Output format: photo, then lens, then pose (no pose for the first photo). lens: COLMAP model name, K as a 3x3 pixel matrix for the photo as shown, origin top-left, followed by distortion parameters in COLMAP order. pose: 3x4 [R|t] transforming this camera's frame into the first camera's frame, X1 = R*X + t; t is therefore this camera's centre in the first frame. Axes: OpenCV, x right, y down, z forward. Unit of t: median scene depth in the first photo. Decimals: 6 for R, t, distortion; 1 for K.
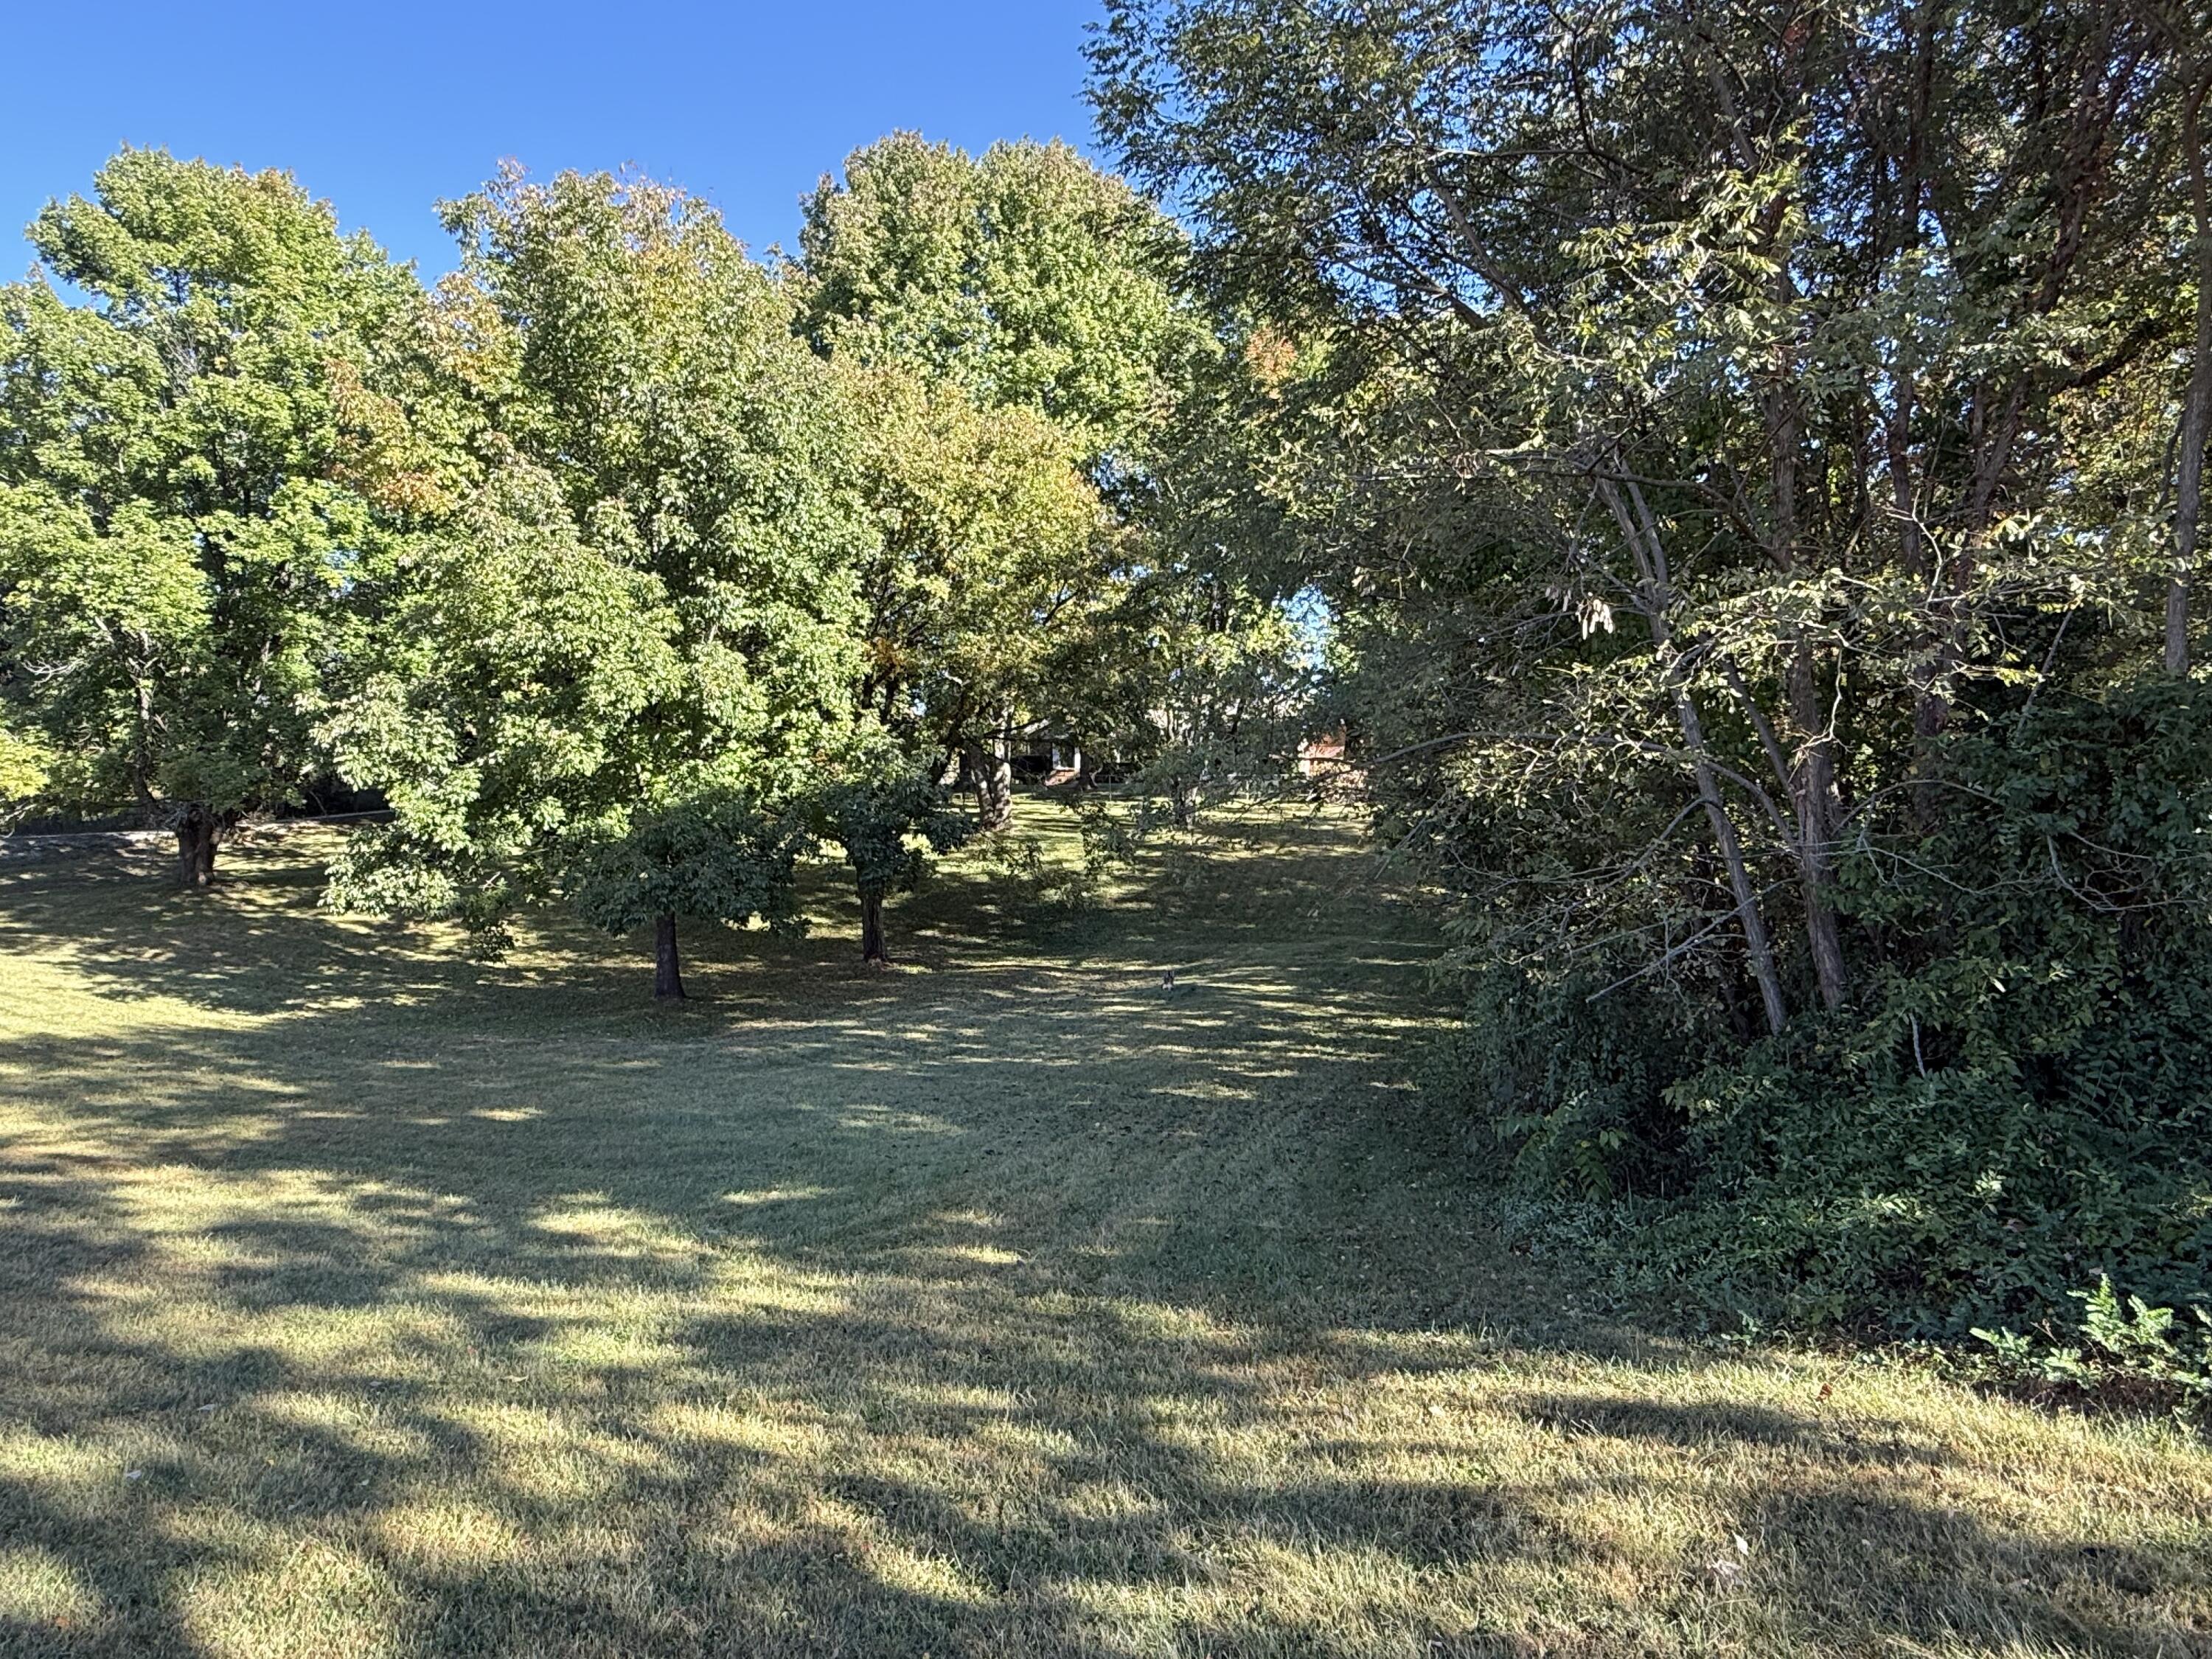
lens RADIAL K [[1347.6, 0, 1108.0], [0, 1347.6, 821.4], [0, 0, 1]] dist [0.002189, 0.000038]
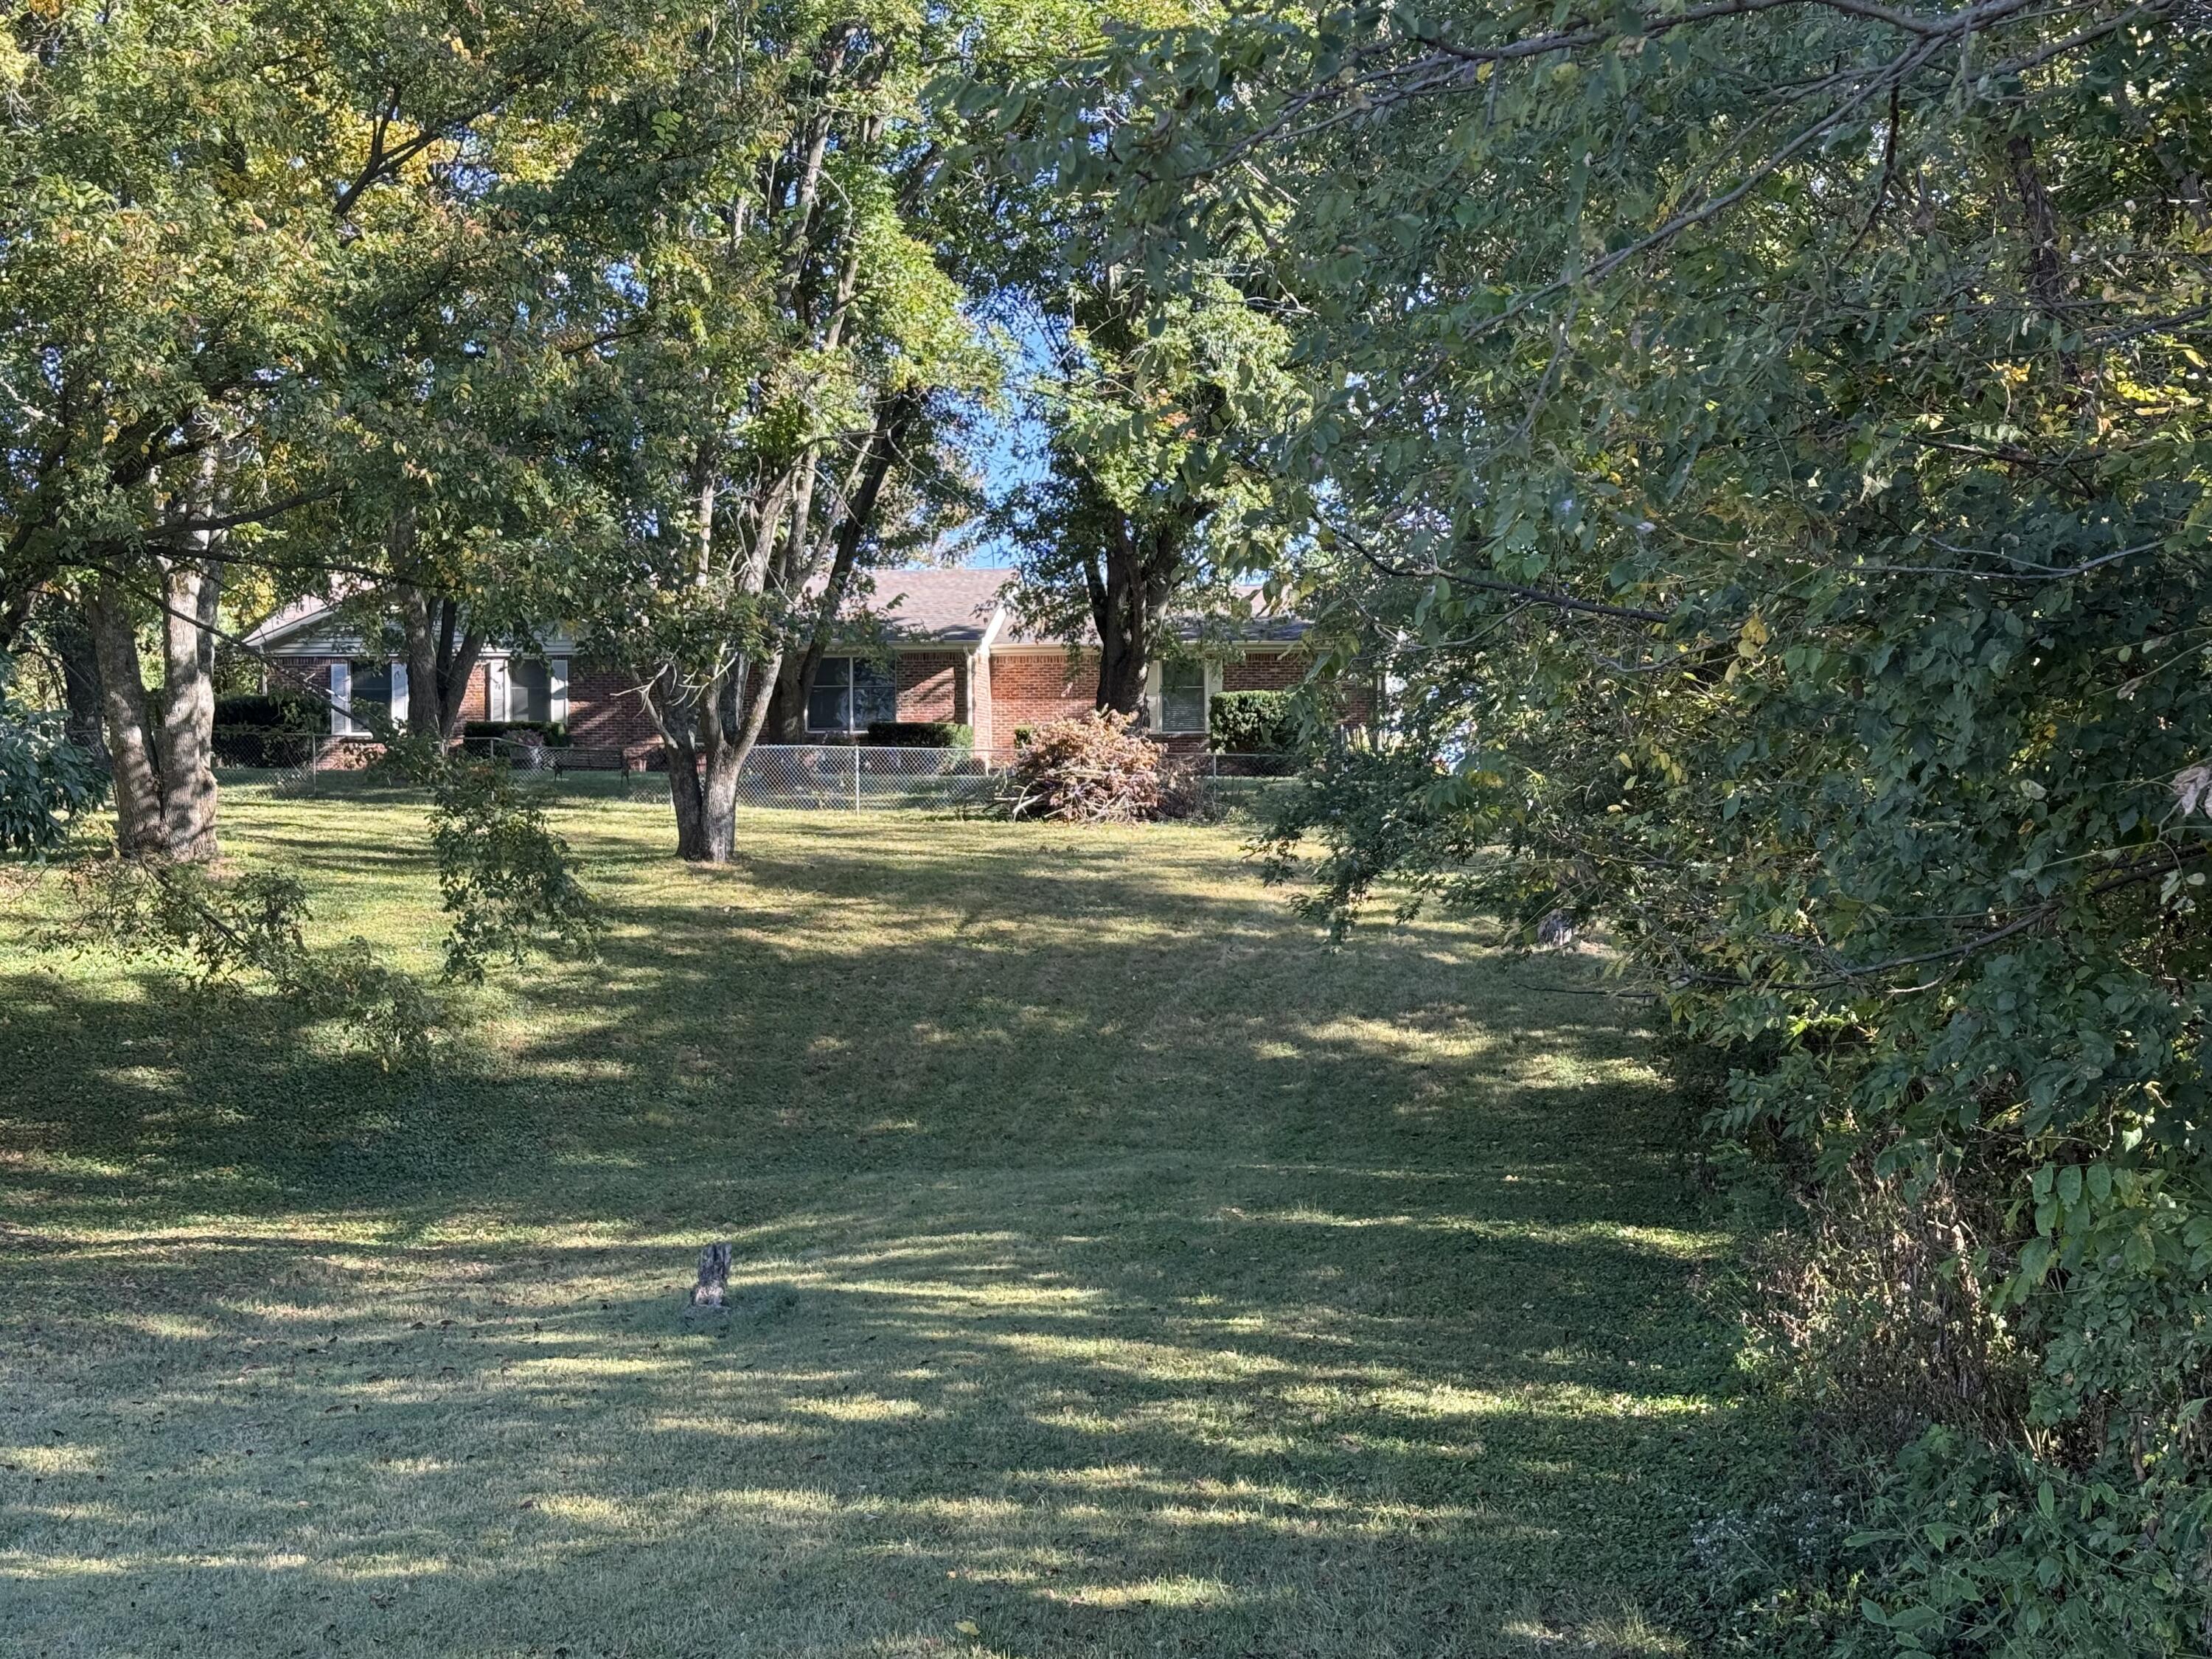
lens RADIAL K [[3103.1, 0, 1112.3], [0, 3103.1, 844.8], [0, 0, 1]] dist [0.161949, 0.000000]
pose [[0.978388, 0.022132, 0.205592, -0.013928], [-0.017459, 0.999547, -0.024518, 0.023133], [-0.206041, 0.020399, 0.978331, 0.180446]]
